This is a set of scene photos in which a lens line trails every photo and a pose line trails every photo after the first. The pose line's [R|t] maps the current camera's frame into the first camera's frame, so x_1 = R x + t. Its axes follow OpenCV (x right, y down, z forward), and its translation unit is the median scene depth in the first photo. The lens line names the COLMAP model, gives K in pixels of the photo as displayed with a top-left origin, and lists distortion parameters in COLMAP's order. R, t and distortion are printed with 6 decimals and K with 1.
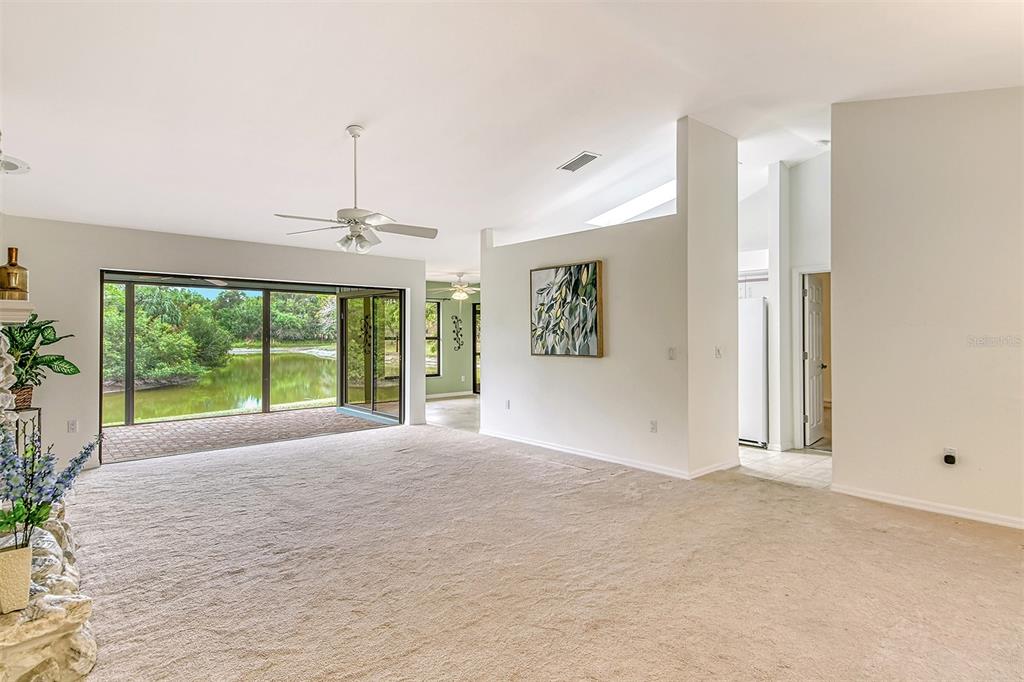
lens RADIAL K [[553.5, 0, 527.6], [0, 553.5, 328.0], [0, 0, 1]] dist [0.003948, -0.001257]
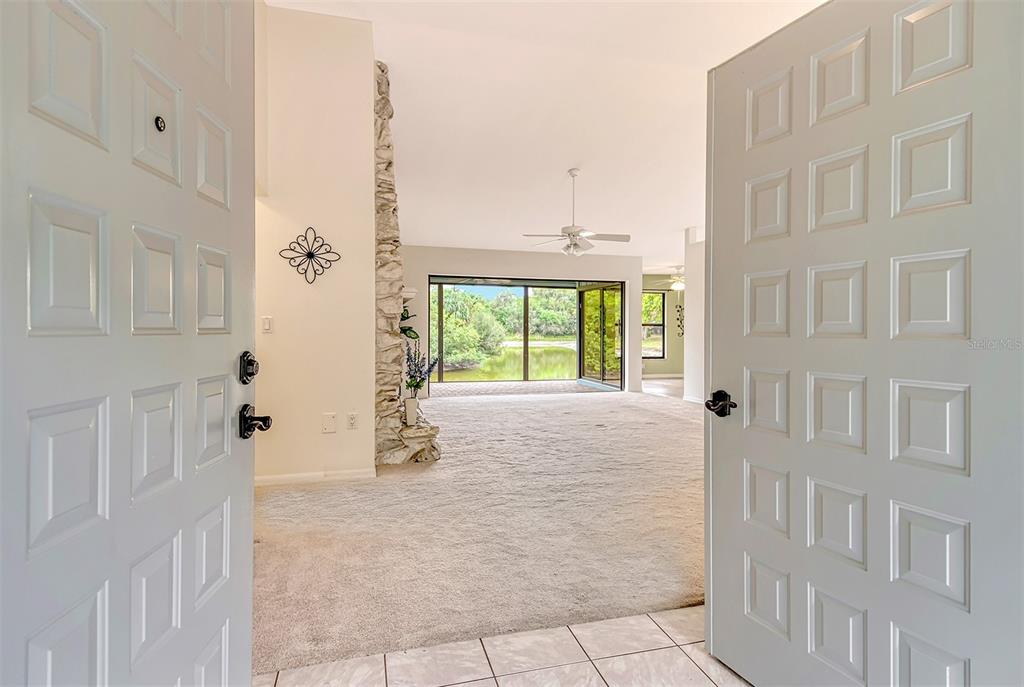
lens RADIAL K [[551.3, 0, 509.4], [0, 551.3, 333.1], [0, 0, 1]] dist [0.028643, -0.000627]
pose [[0.885089, 0.007585, -0.465359, 0.122779], [-0.000620, 0.999886, 0.015119, 0.026003], [0.465421, -0.013093, 0.884993, -0.208008]]
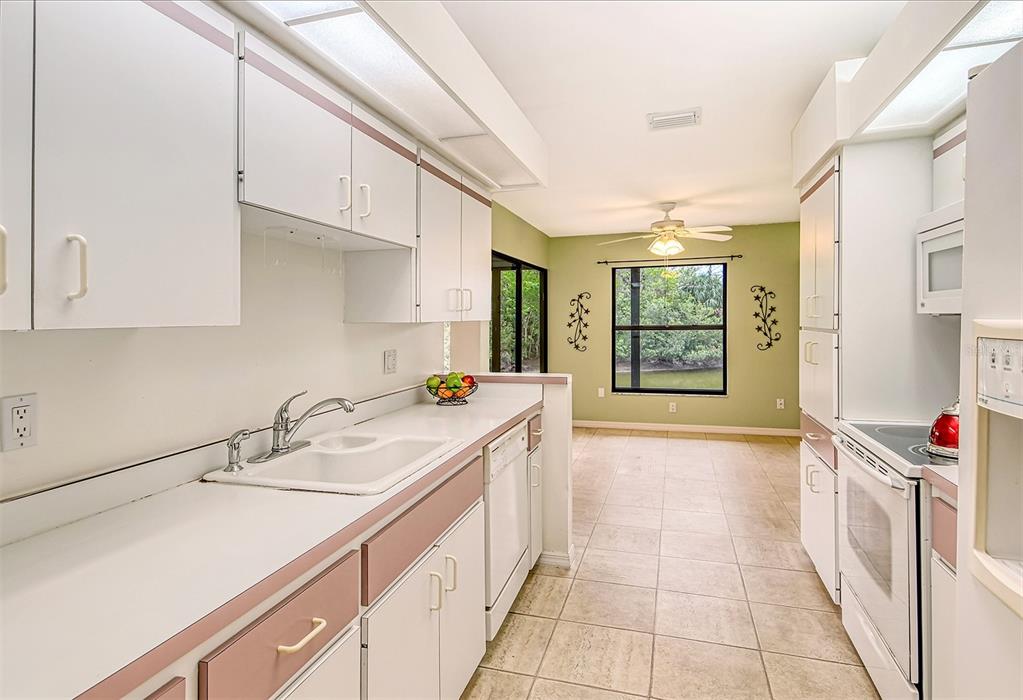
lens RADIAL K [[552.5, 0, 493.9], [0, 552.5, 328.9], [0, 0, 1]] dist [0.028103, -0.000034]
pose [[0.481585, 0.006977, -0.876371, 0.314272], [0.022860, 0.999528, 0.020519, 0.004601], [0.876101, -0.029916, 0.481199, 0.750842]]
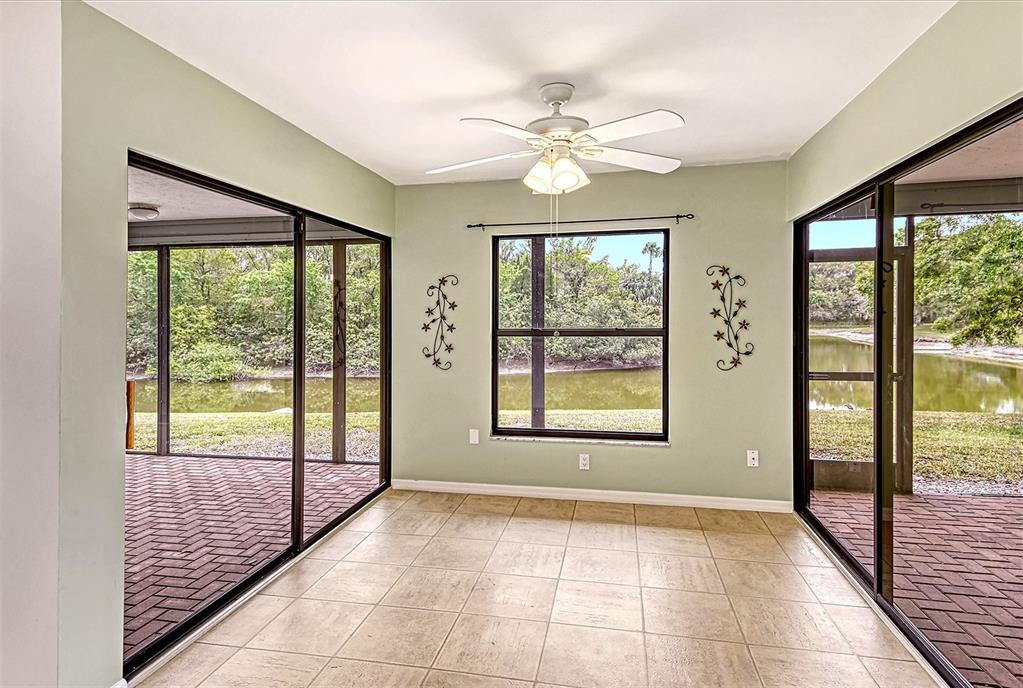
lens RADIAL K [[547.1, 0, 500.7], [0, 547.1, 327.5], [0, 0, 1]] dist [0.035179, -0.000867]
pose [[0.570275, 0.011988, -0.821367, 0.091684], [0.016958, 0.999509, 0.026362, 0.006220], [0.821279, -0.028962, 0.569791, 1.027459]]
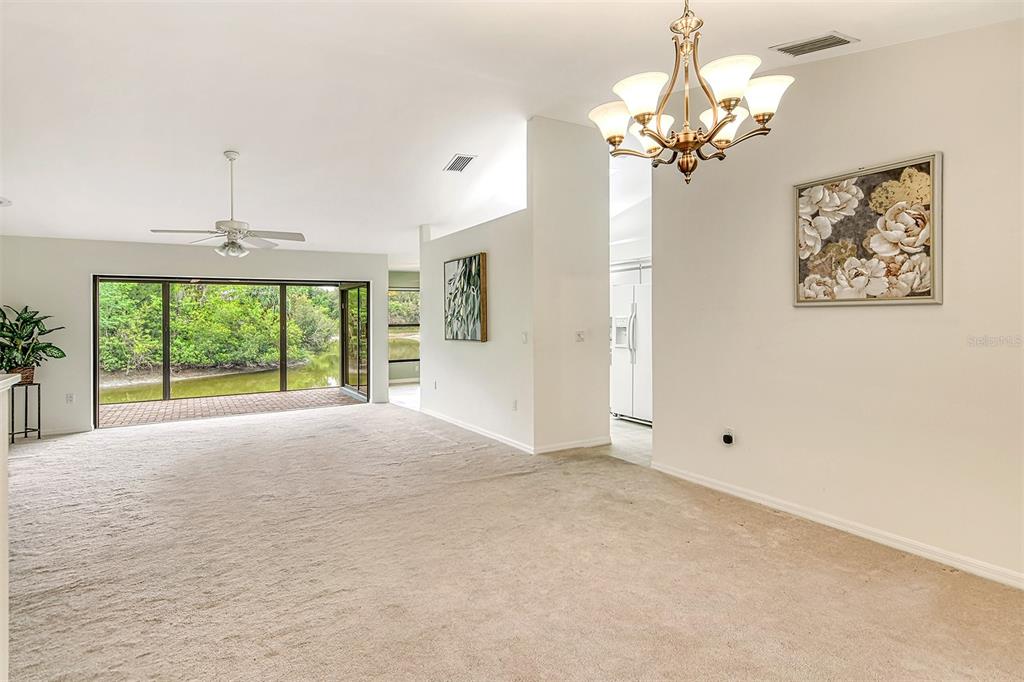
lens RADIAL K [[553.5, 0, 527.6], [0, 553.5, 328.0], [0, 0, 1]] dist [0.003948, -0.001257]
pose [[0.981578, -0.011067, -0.190741, 0.302422], [0.016519, 0.999498, 0.027020, -0.001508], [0.190346, -0.029673, 0.981268, -0.036947]]
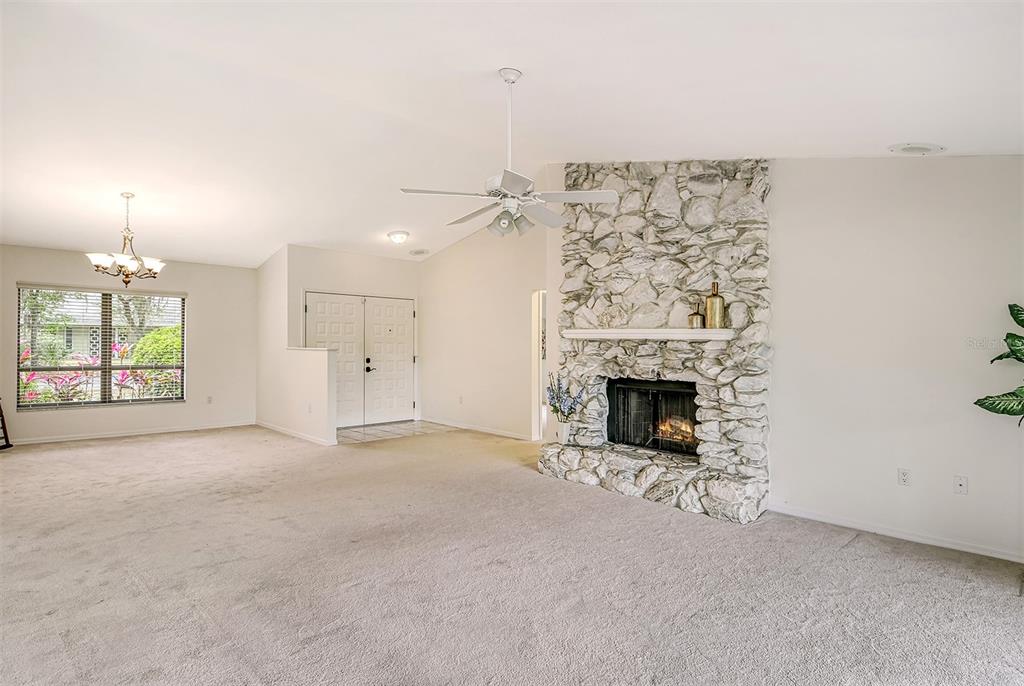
lens RADIAL K [[551.3, 0, 509.4], [0, 551.3, 332.6], [0, 0, 1]] dist [0.028643, -0.000627]
pose [[-0.999874, -0.013888, -0.007680, -0.166812], [-0.013713, 0.999657, -0.022311, 0.006802], [0.007988, -0.022202, -0.999722, 0.973045]]
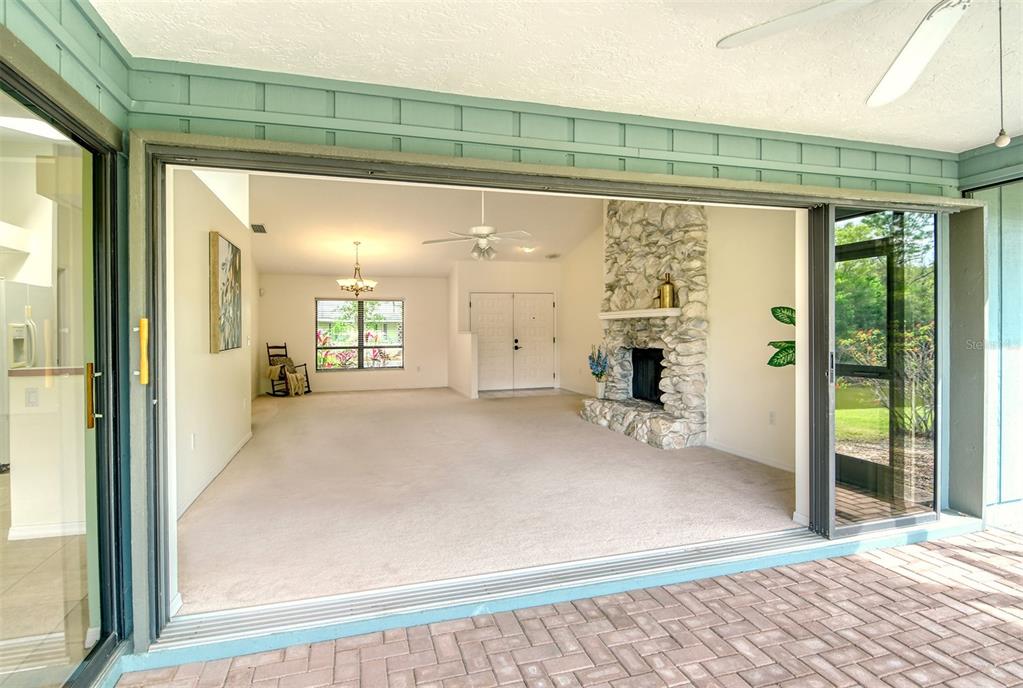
lens RADIAL K [[557.6, 0, 506.9], [0, 557.6, 330.2], [0, 0, 1]] dist [0.015469, -0.000186]
pose [[-0.890426, 0.008412, 0.455050, -0.530128], [0.006251, 0.999961, -0.006255, 0.020636], [-0.455084, -0.002725, -0.890444, 1.184200]]
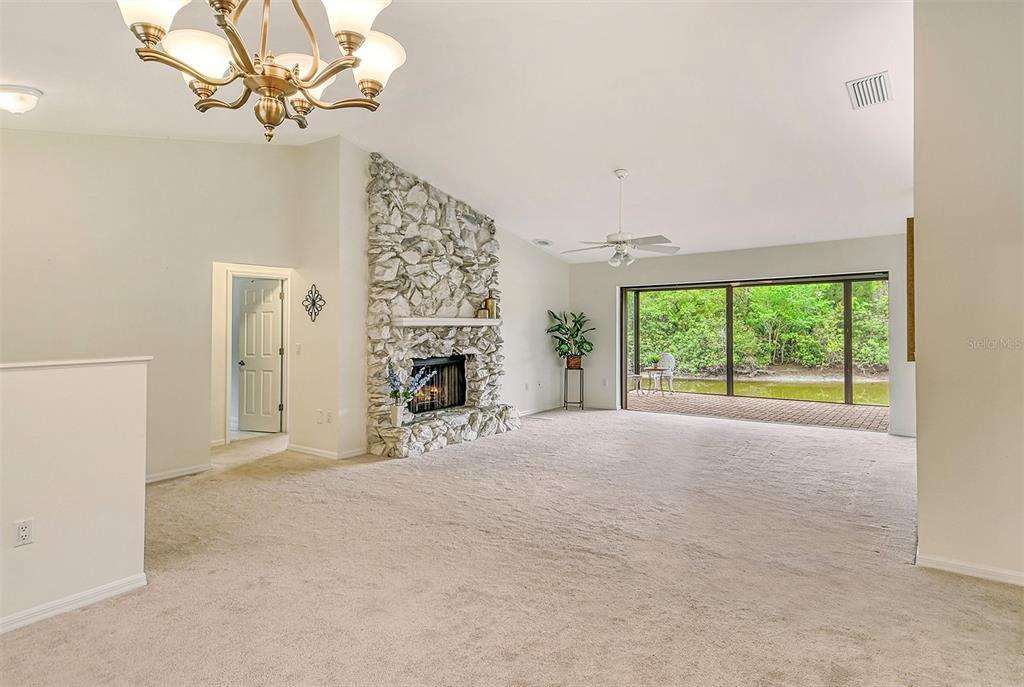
lens RADIAL K [[551.3, 0, 509.4], [0, 551.3, 333.1], [0, 0, 1]] dist [0.028643, -0.000627]
pose [[0.170915, 0.009902, -0.985236, 0.513935], [0.019286, 0.999724, 0.013393, -0.000364], [0.985097, -0.021290, 0.170677, 0.288266]]
